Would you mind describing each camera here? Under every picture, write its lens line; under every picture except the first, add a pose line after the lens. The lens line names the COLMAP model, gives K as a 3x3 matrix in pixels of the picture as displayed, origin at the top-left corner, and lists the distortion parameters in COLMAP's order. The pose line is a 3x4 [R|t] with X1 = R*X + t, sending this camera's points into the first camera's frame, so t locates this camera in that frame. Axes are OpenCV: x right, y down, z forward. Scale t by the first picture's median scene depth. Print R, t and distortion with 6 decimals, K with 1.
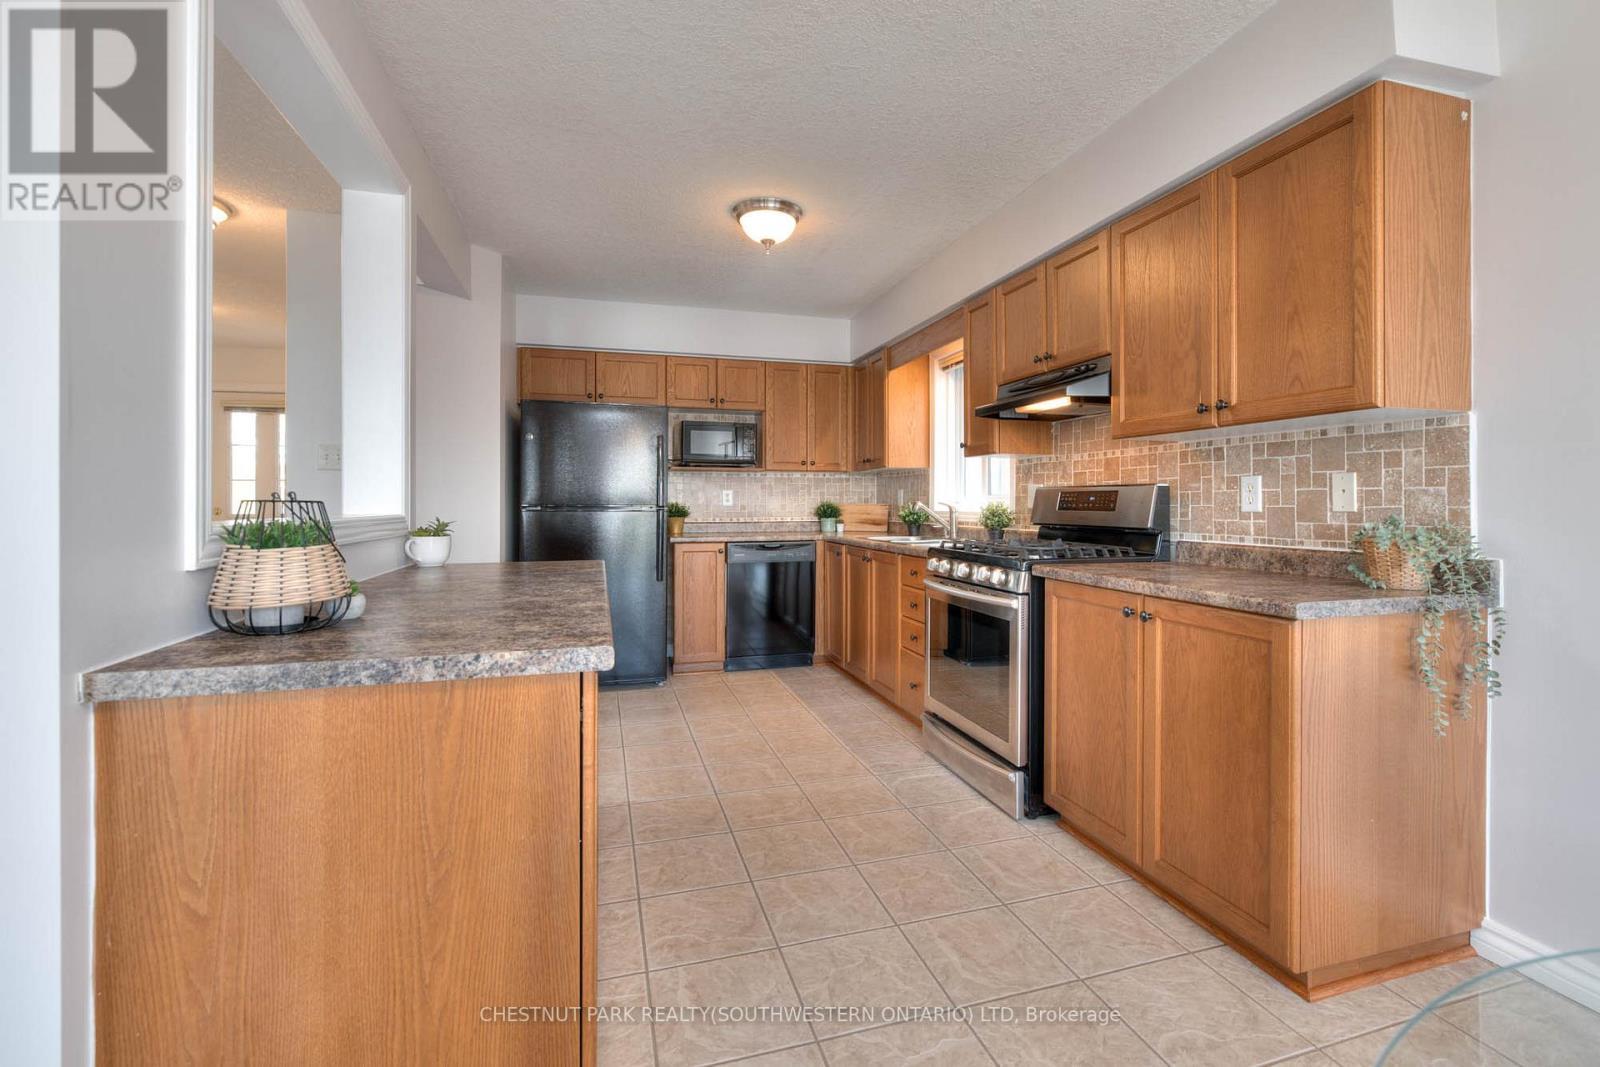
lens RADIAL K [[678.8, 0, 802.5], [0, 678.8, 504.3], [0, 0, 1]] dist [-0.001612, -0.000152]
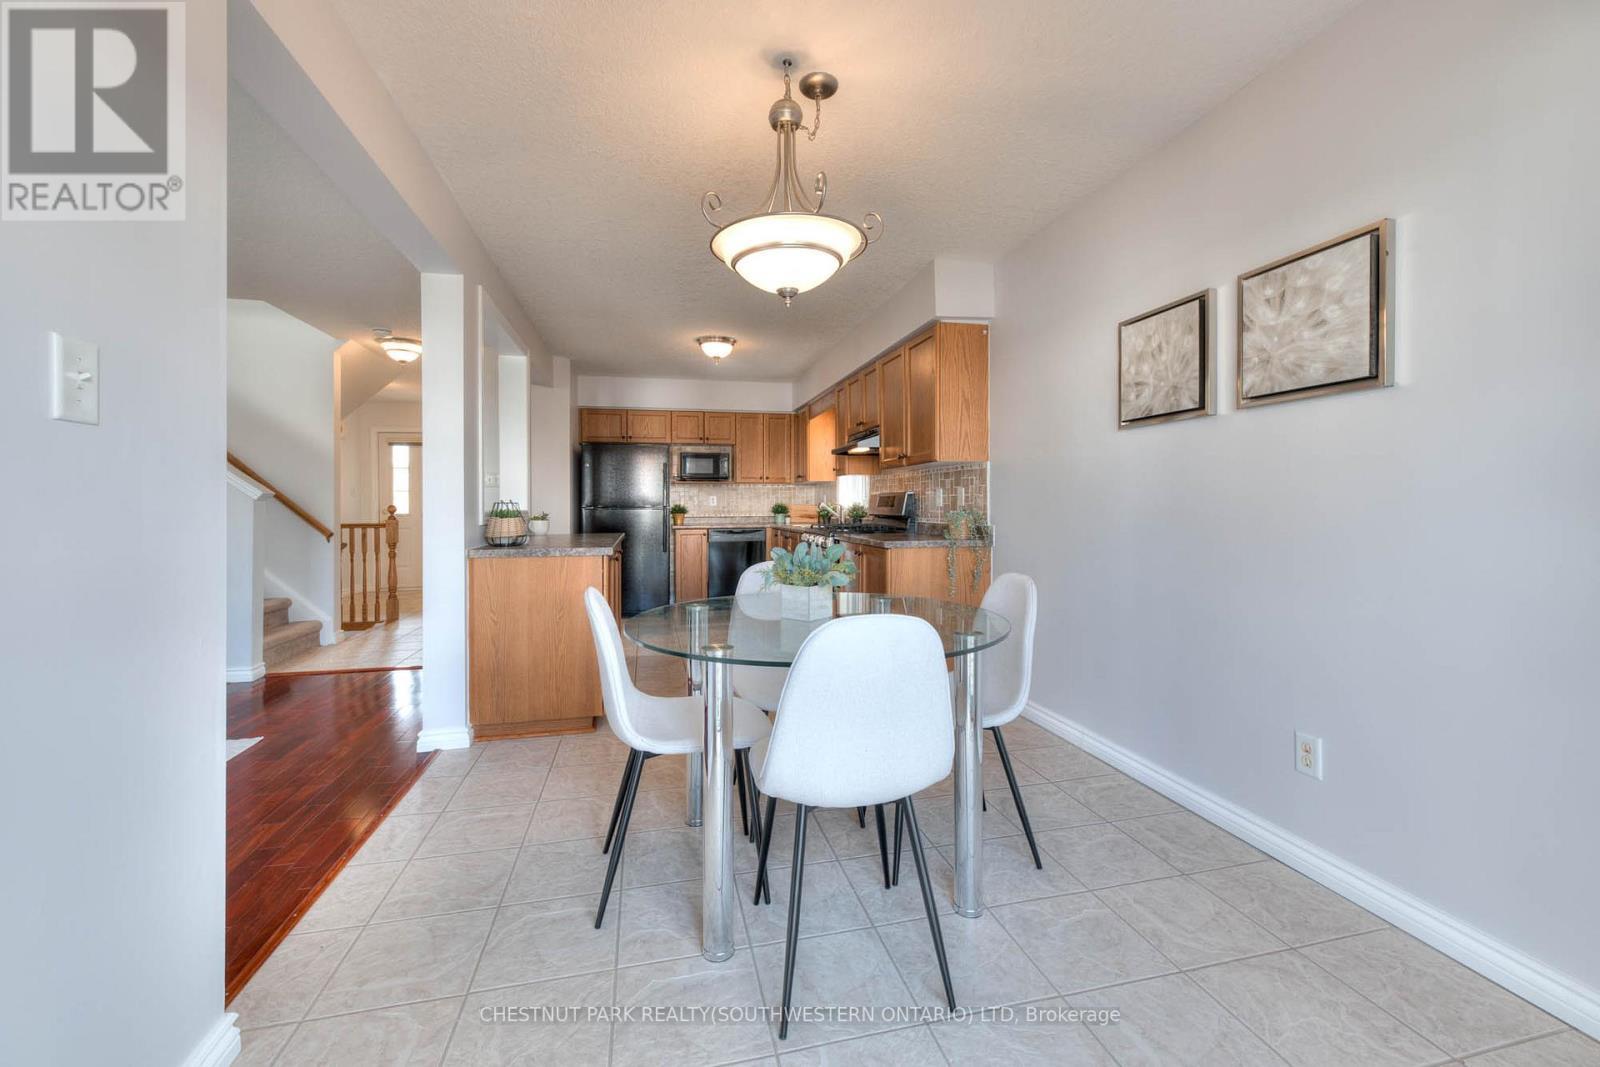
lens RADIAL K [[632.6, 0, 799.4], [0, 632.6, 504.6], [0, 0, 1]] dist [0.001123, 0.000040]
pose [[0.998279, -0.005172, -0.058406, 0.192127], [0.004964, 0.999981, -0.003708, 0.005901], [0.058425, 0.003412, 0.998286, -0.476791]]
